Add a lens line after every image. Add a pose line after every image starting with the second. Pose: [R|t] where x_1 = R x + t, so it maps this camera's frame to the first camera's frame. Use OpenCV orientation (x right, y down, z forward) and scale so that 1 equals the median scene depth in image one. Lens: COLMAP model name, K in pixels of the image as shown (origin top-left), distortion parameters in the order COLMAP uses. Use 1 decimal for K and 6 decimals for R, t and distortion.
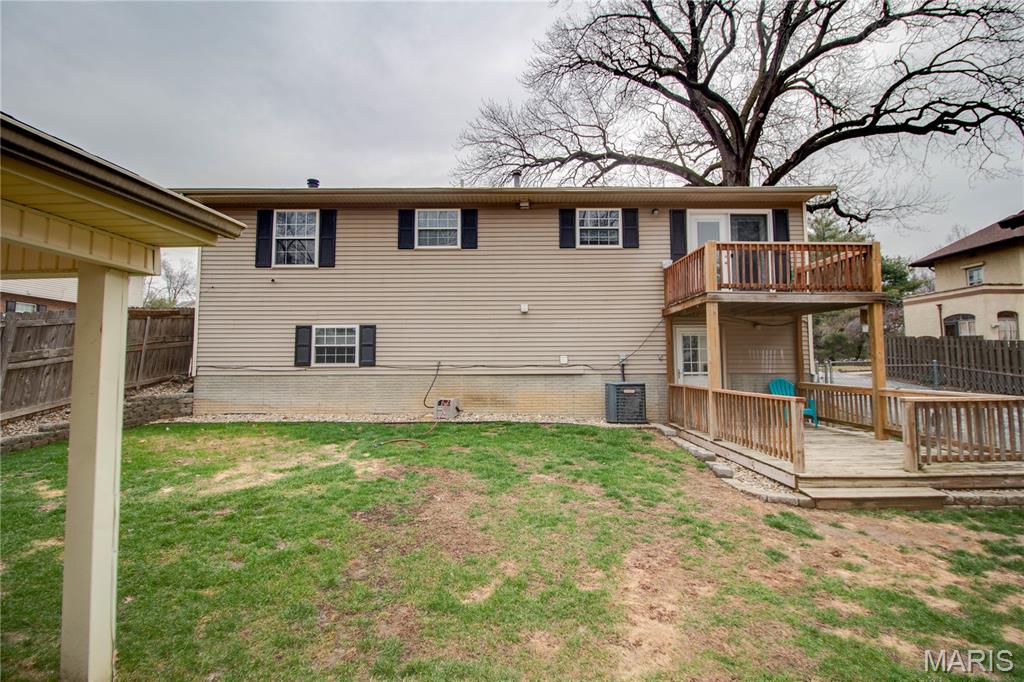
lens RADIAL K [[478.2, 0, 521.6], [0, 478.2, 327.9], [0, 0, 1]] dist [0.000939, -0.012995]
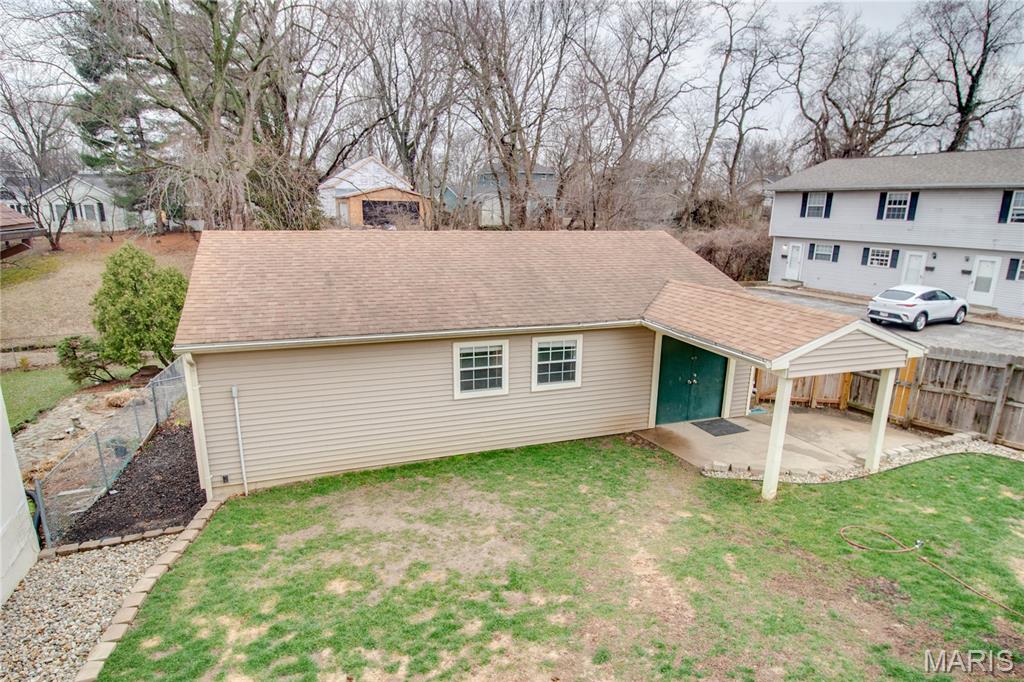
lens RADIAL K [[594.8, 0, 521.6], [0, 594.8, 369.6], [0, 0, 1]] dist [0.003669, -0.017439]
pose [[-0.910705, 0.098597, -0.401118, 0.471700], [0.017365, 0.979374, 0.201309, -0.206035], [0.412693, 0.176368, -0.893632, 0.805985]]
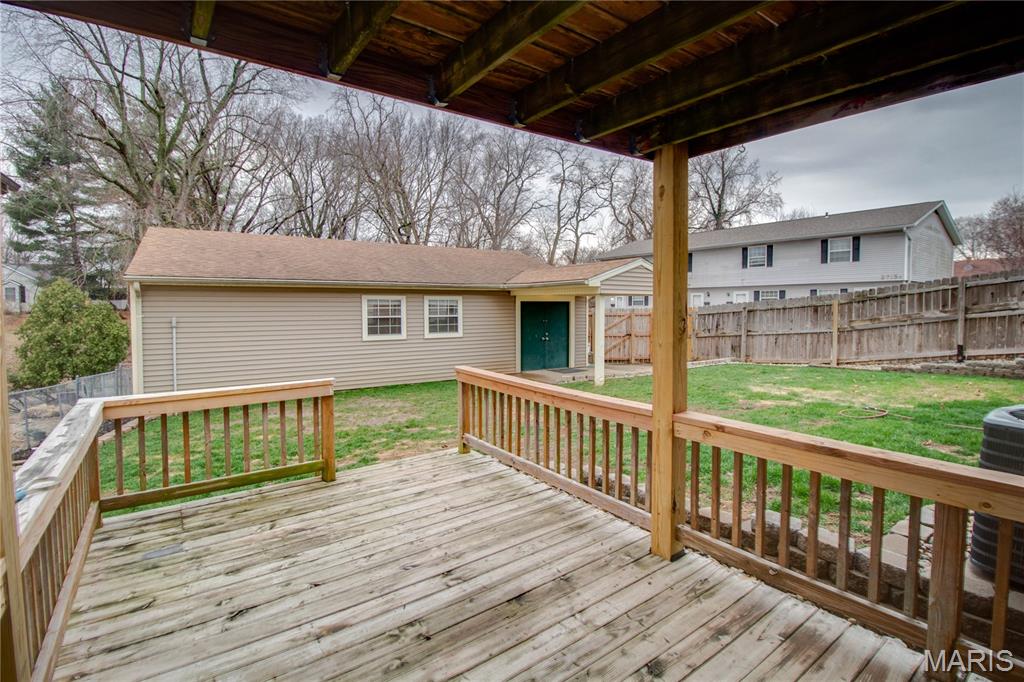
lens RADIAL K [[490.3, 0, 523.4], [0, 490.3, 322.3], [0, 0, 1]] dist [0.002055, -0.014233]
pose [[-0.802338, 0.024771, -0.596356, 0.529097], [0.049404, 0.998466, -0.024995, 0.049478], [0.594822, -0.049517, -0.802331, 0.926262]]
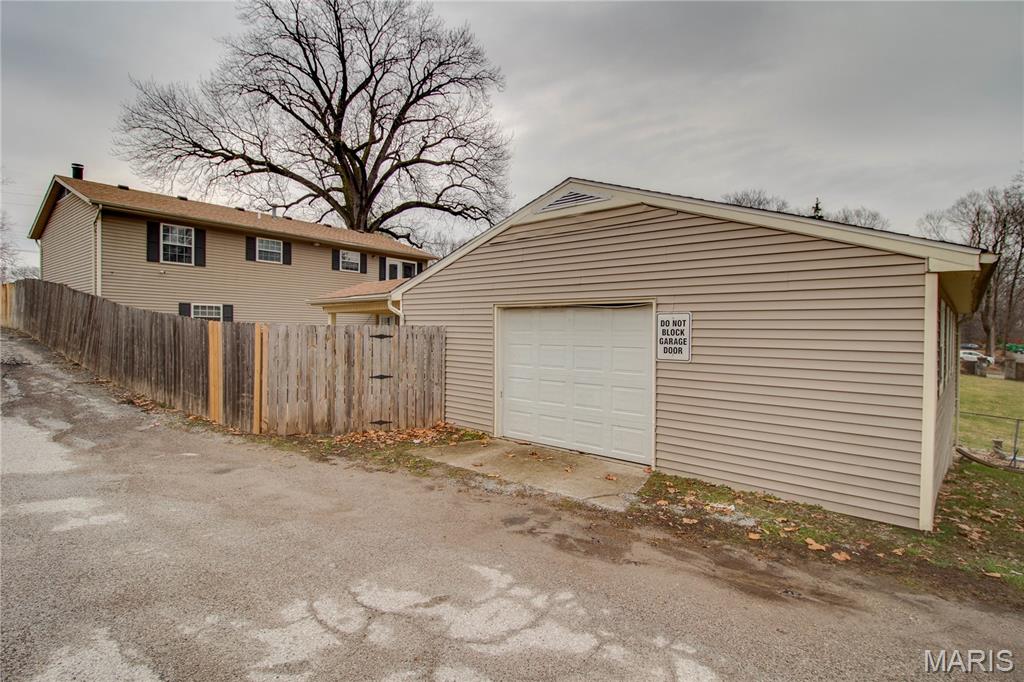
lens RADIAL K [[504.8, 0, 511.9], [0, 504.8, 324.7], [0, 0, 1]] dist [0.000180, -0.012024]
pose [[0.612509, 0.018320, 0.790251, -1.080034], [-0.070444, 0.997019, 0.031486, -0.060737], [-0.787318, -0.074954, 0.611973, -0.831518]]
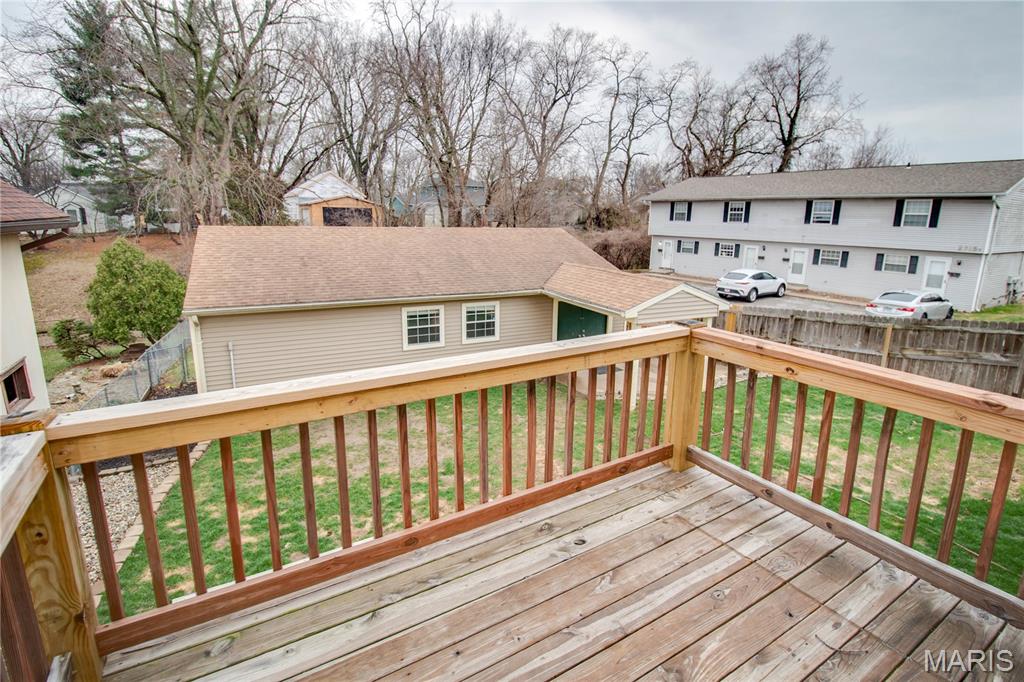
lens RADIAL K [[500.5, 0, 523.9], [0, 500.5, 320.6], [0, 0, 1]] dist [0.001098, -0.014298]
pose [[-0.851733, 0.094874, -0.515315, 0.518788], [0.021401, 0.988949, 0.146702, -0.181399], [0.523539, 0.113923, -0.844351, 0.951612]]
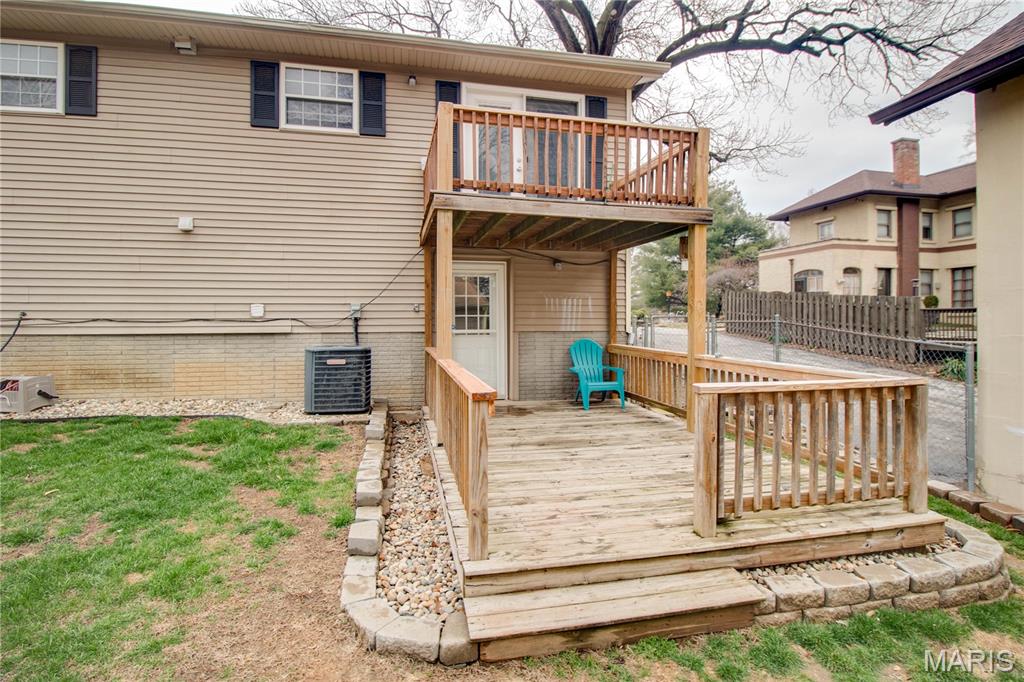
lens RADIAL K [[504.8, 0, 511.9], [0, 504.8, 324.7], [0, 0, 1]] dist [0.000180, -0.012024]
pose [[0.976584, 0.001083, 0.215132, 0.264988], [-0.019344, 0.996379, 0.082792, 0.024122], [-0.214263, -0.085015, 0.973069, 0.285671]]
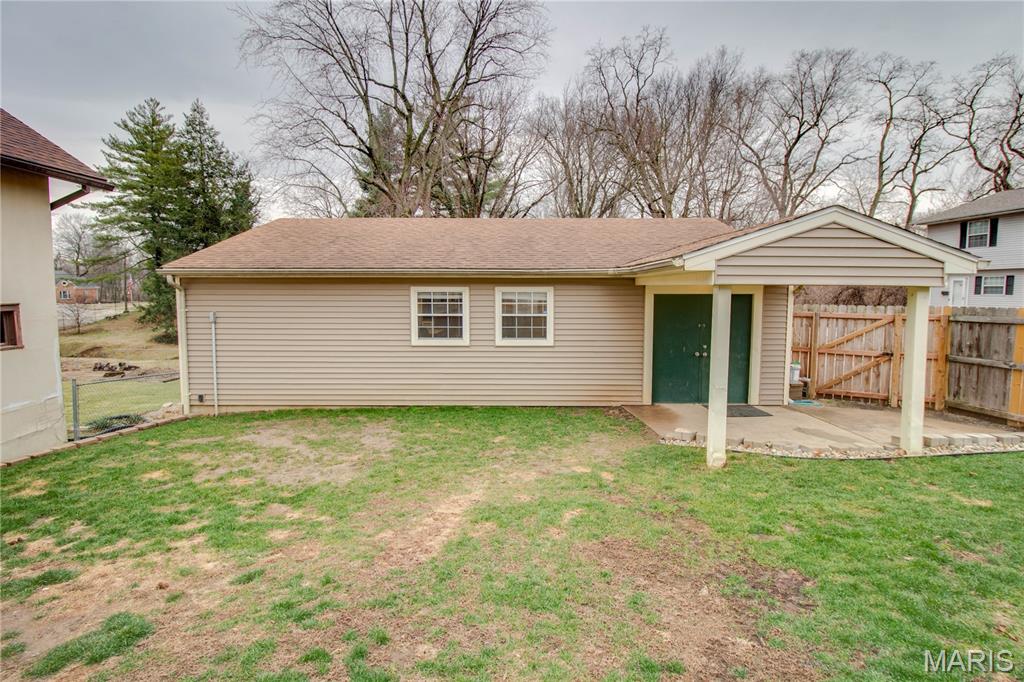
lens RADIAL K [[500.7, 0, 519.1], [0, 500.7, 322.0], [0, 0, 1]] dist [0.004244, -0.016056]
pose [[-0.998424, 0.005074, -0.055897, 0.040178], [0.005535, 0.999952, -0.008104, 0.014143], [0.055853, -0.008400, -0.998404, 0.717099]]
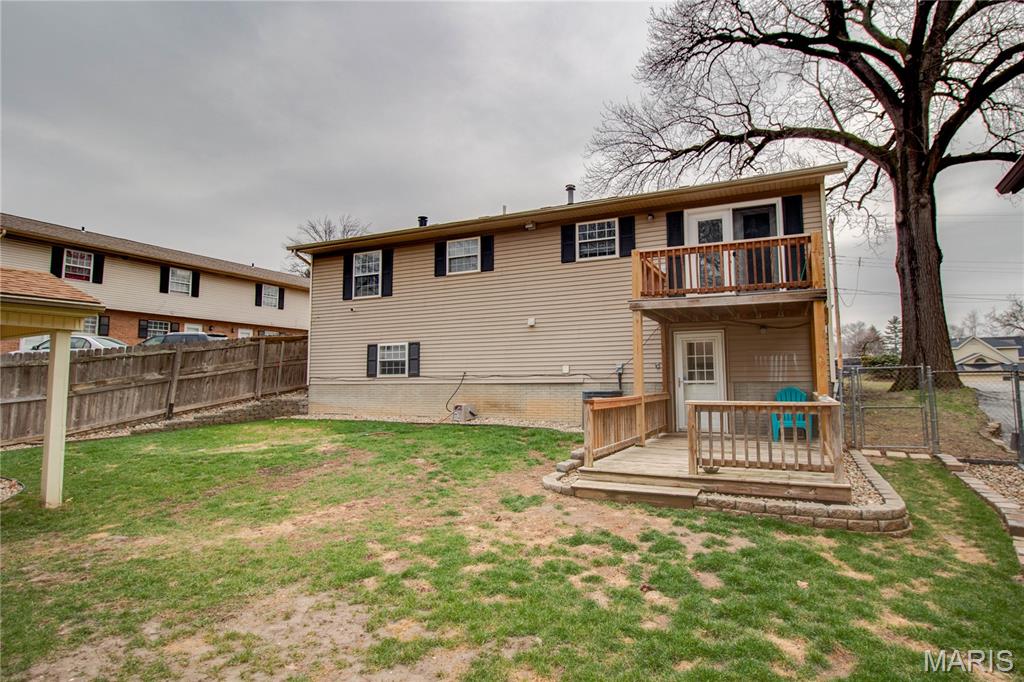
lens RADIAL K [[536.7, 0, 547.2], [0, 536.7, 335.1], [0, 0, 1]] dist [0.001549, -0.018687]
pose [[0.911822, -0.038045, -0.408818, 0.526251], [0.036212, 0.999269, -0.012226, 0.004447], [0.408985, -0.003656, 0.912534, -0.090855]]
